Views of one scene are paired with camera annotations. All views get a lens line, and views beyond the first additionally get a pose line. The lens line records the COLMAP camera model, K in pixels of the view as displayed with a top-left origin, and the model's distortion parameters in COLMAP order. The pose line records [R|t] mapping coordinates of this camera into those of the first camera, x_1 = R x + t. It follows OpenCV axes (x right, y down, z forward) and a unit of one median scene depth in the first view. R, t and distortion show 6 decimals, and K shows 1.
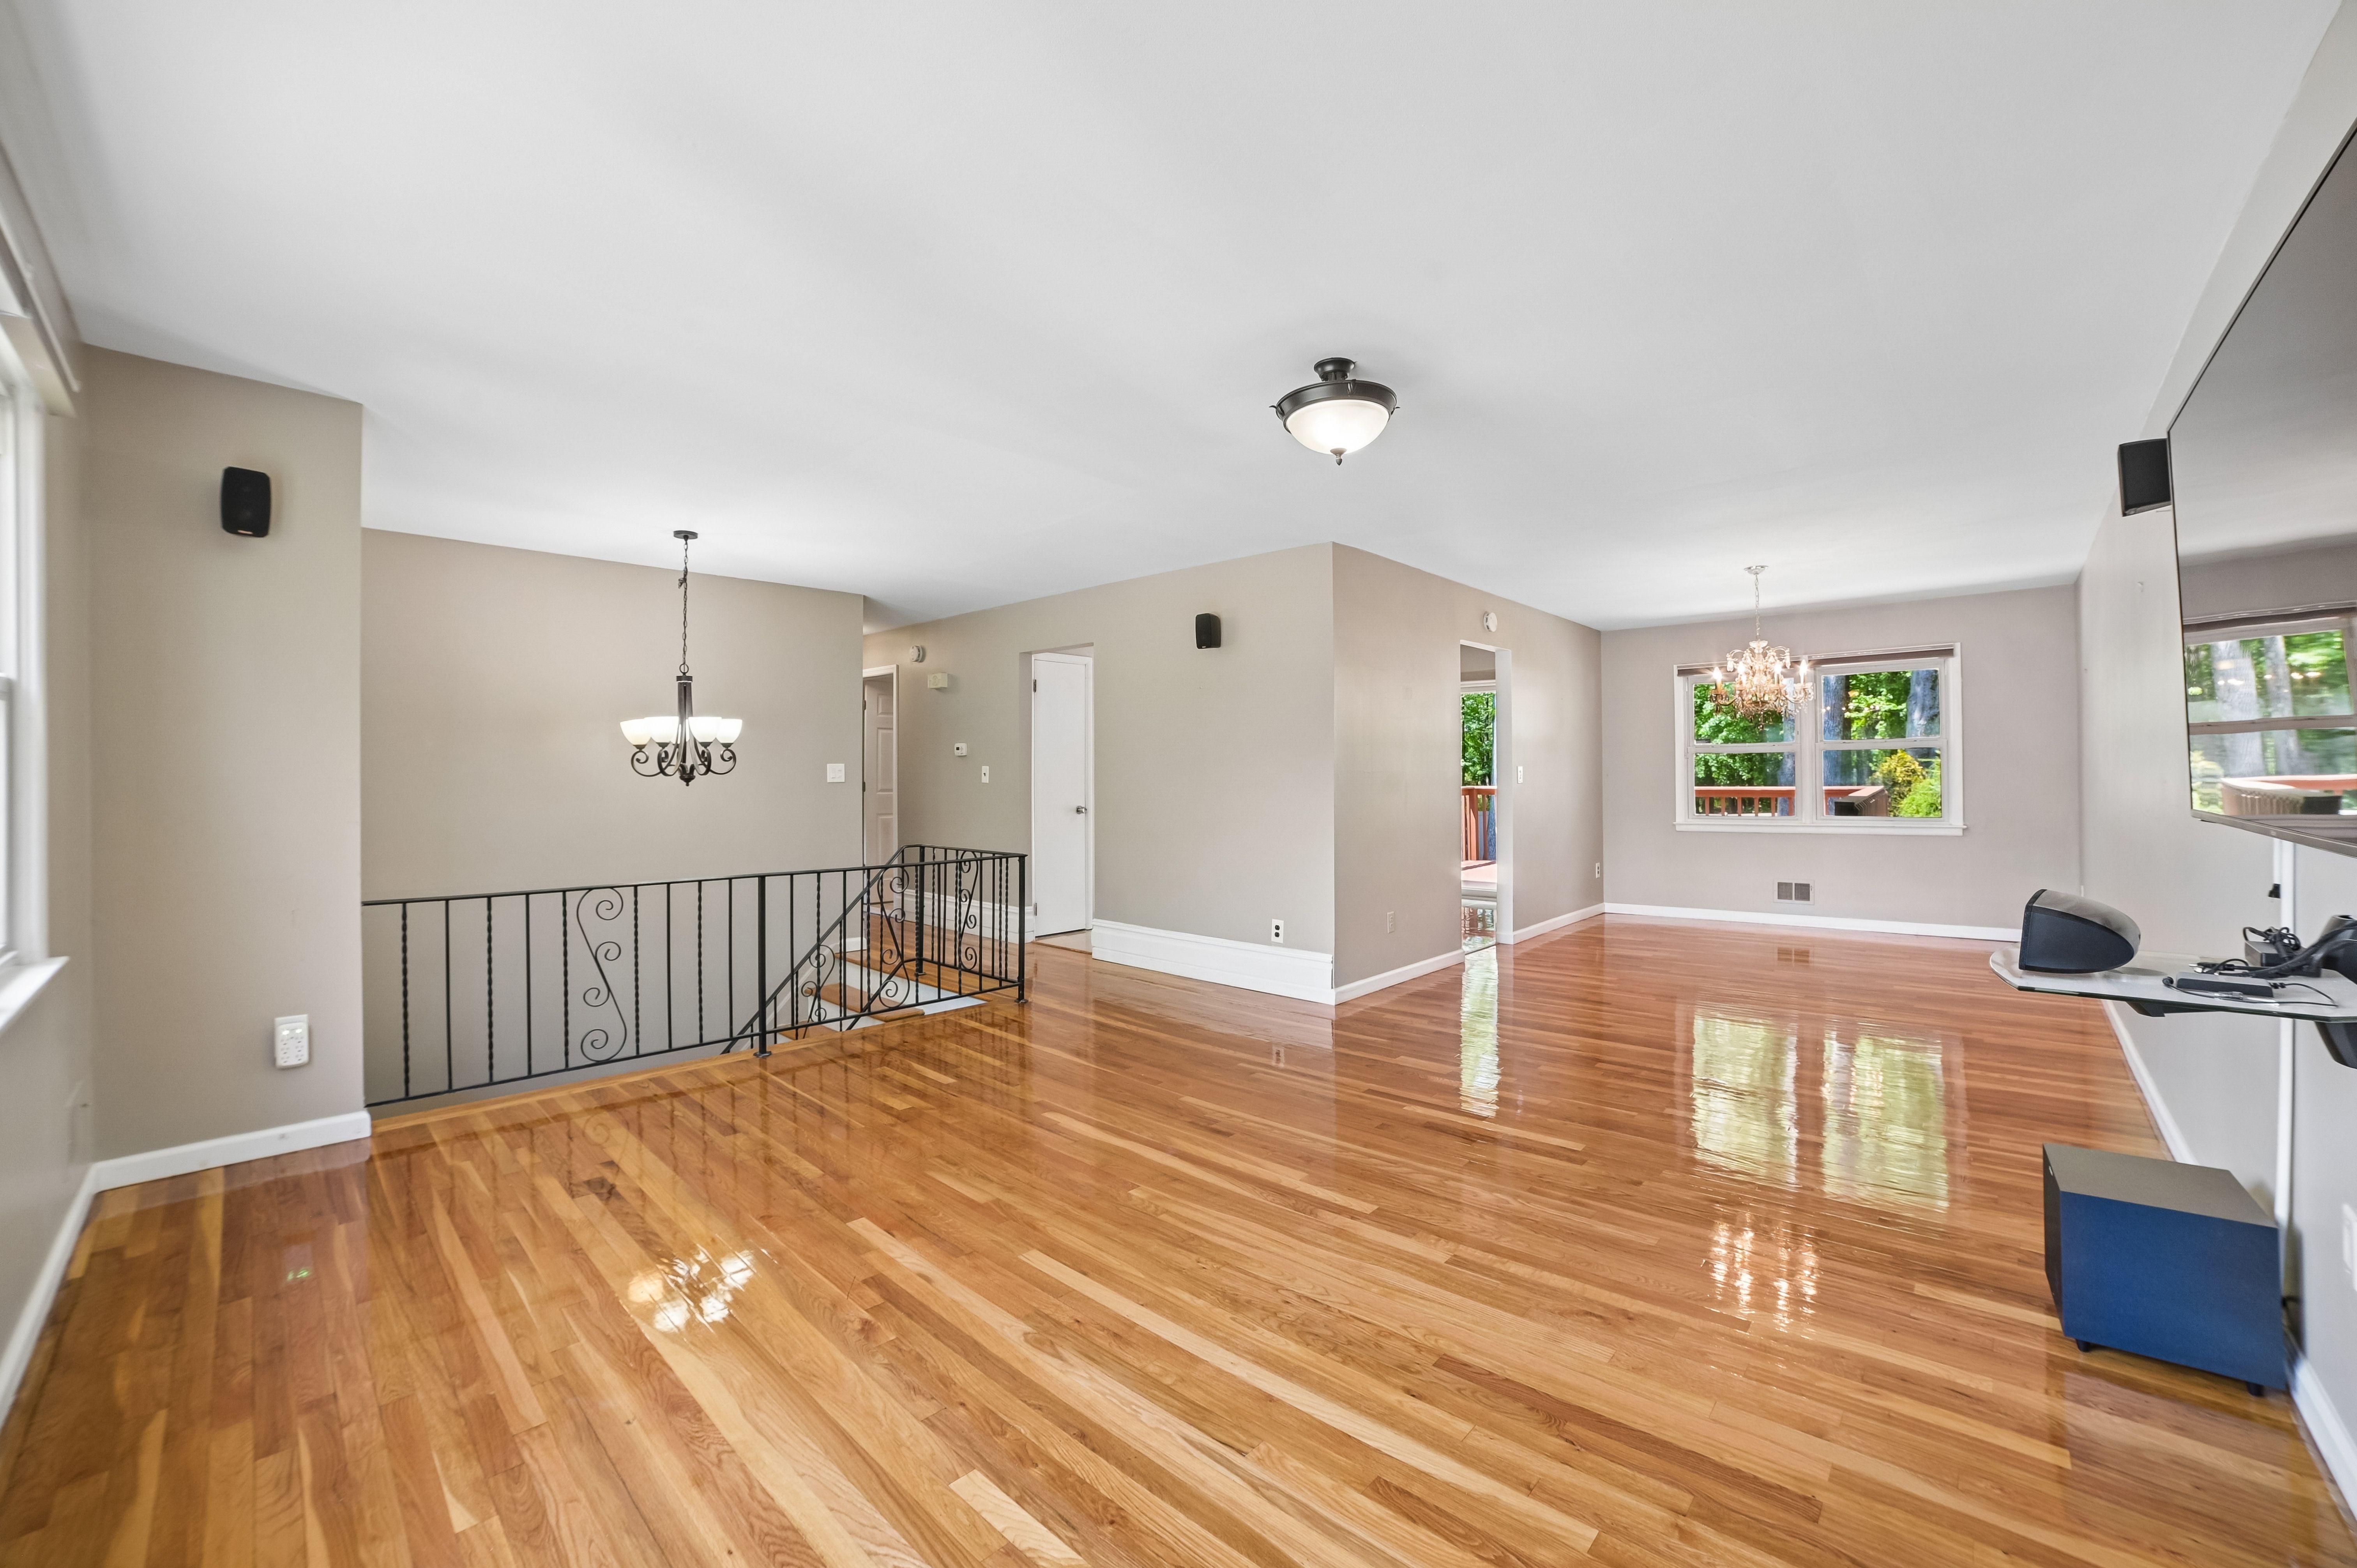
lens RADIAL K [[913.7, 0, 1155.3], [0, 913.7, 756.5], [0, 0, 1]] dist [-0.106550, 0.030045]
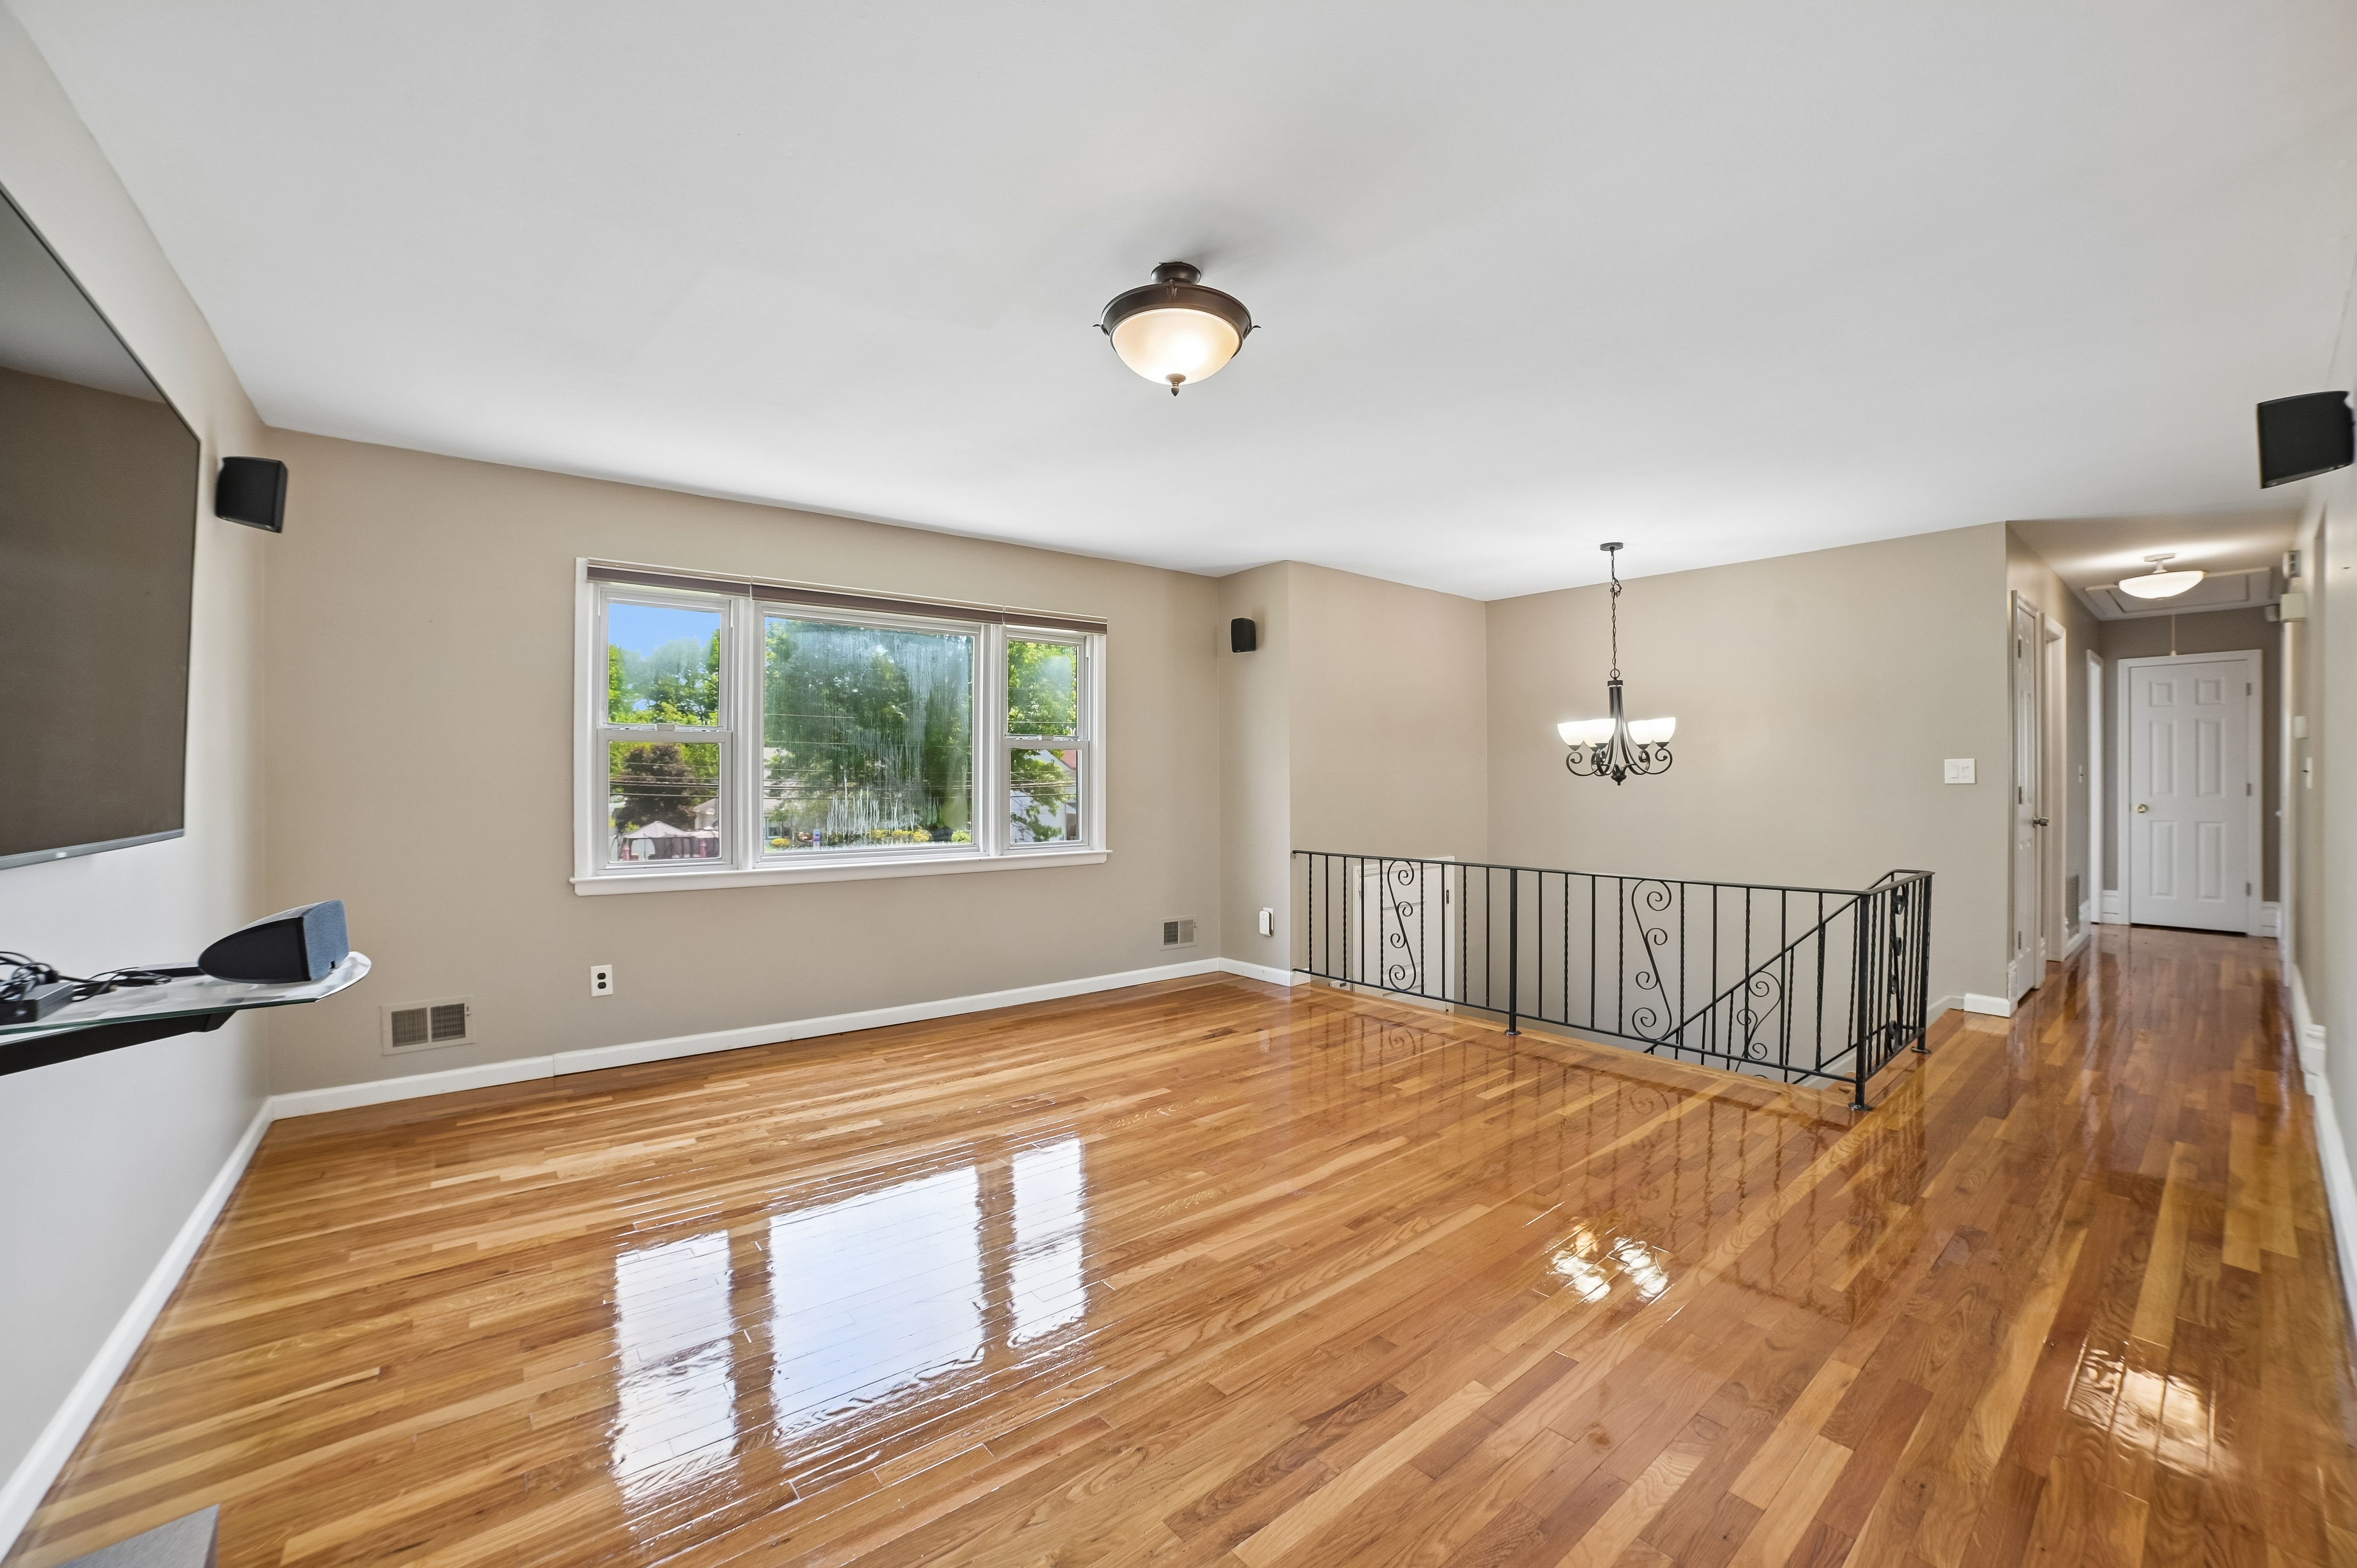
lens RADIAL K [[956.6, 0, 1268.4], [0, 956.6, 781.3], [0, 0, 1]] dist [-0.040300, -0.000072]
pose [[-0.056260, 0.007160, -0.998390, 0.930459], [0.022068, 0.999739, 0.005926, 0.018955], [0.998172, -0.021699, -0.056404, 0.988306]]
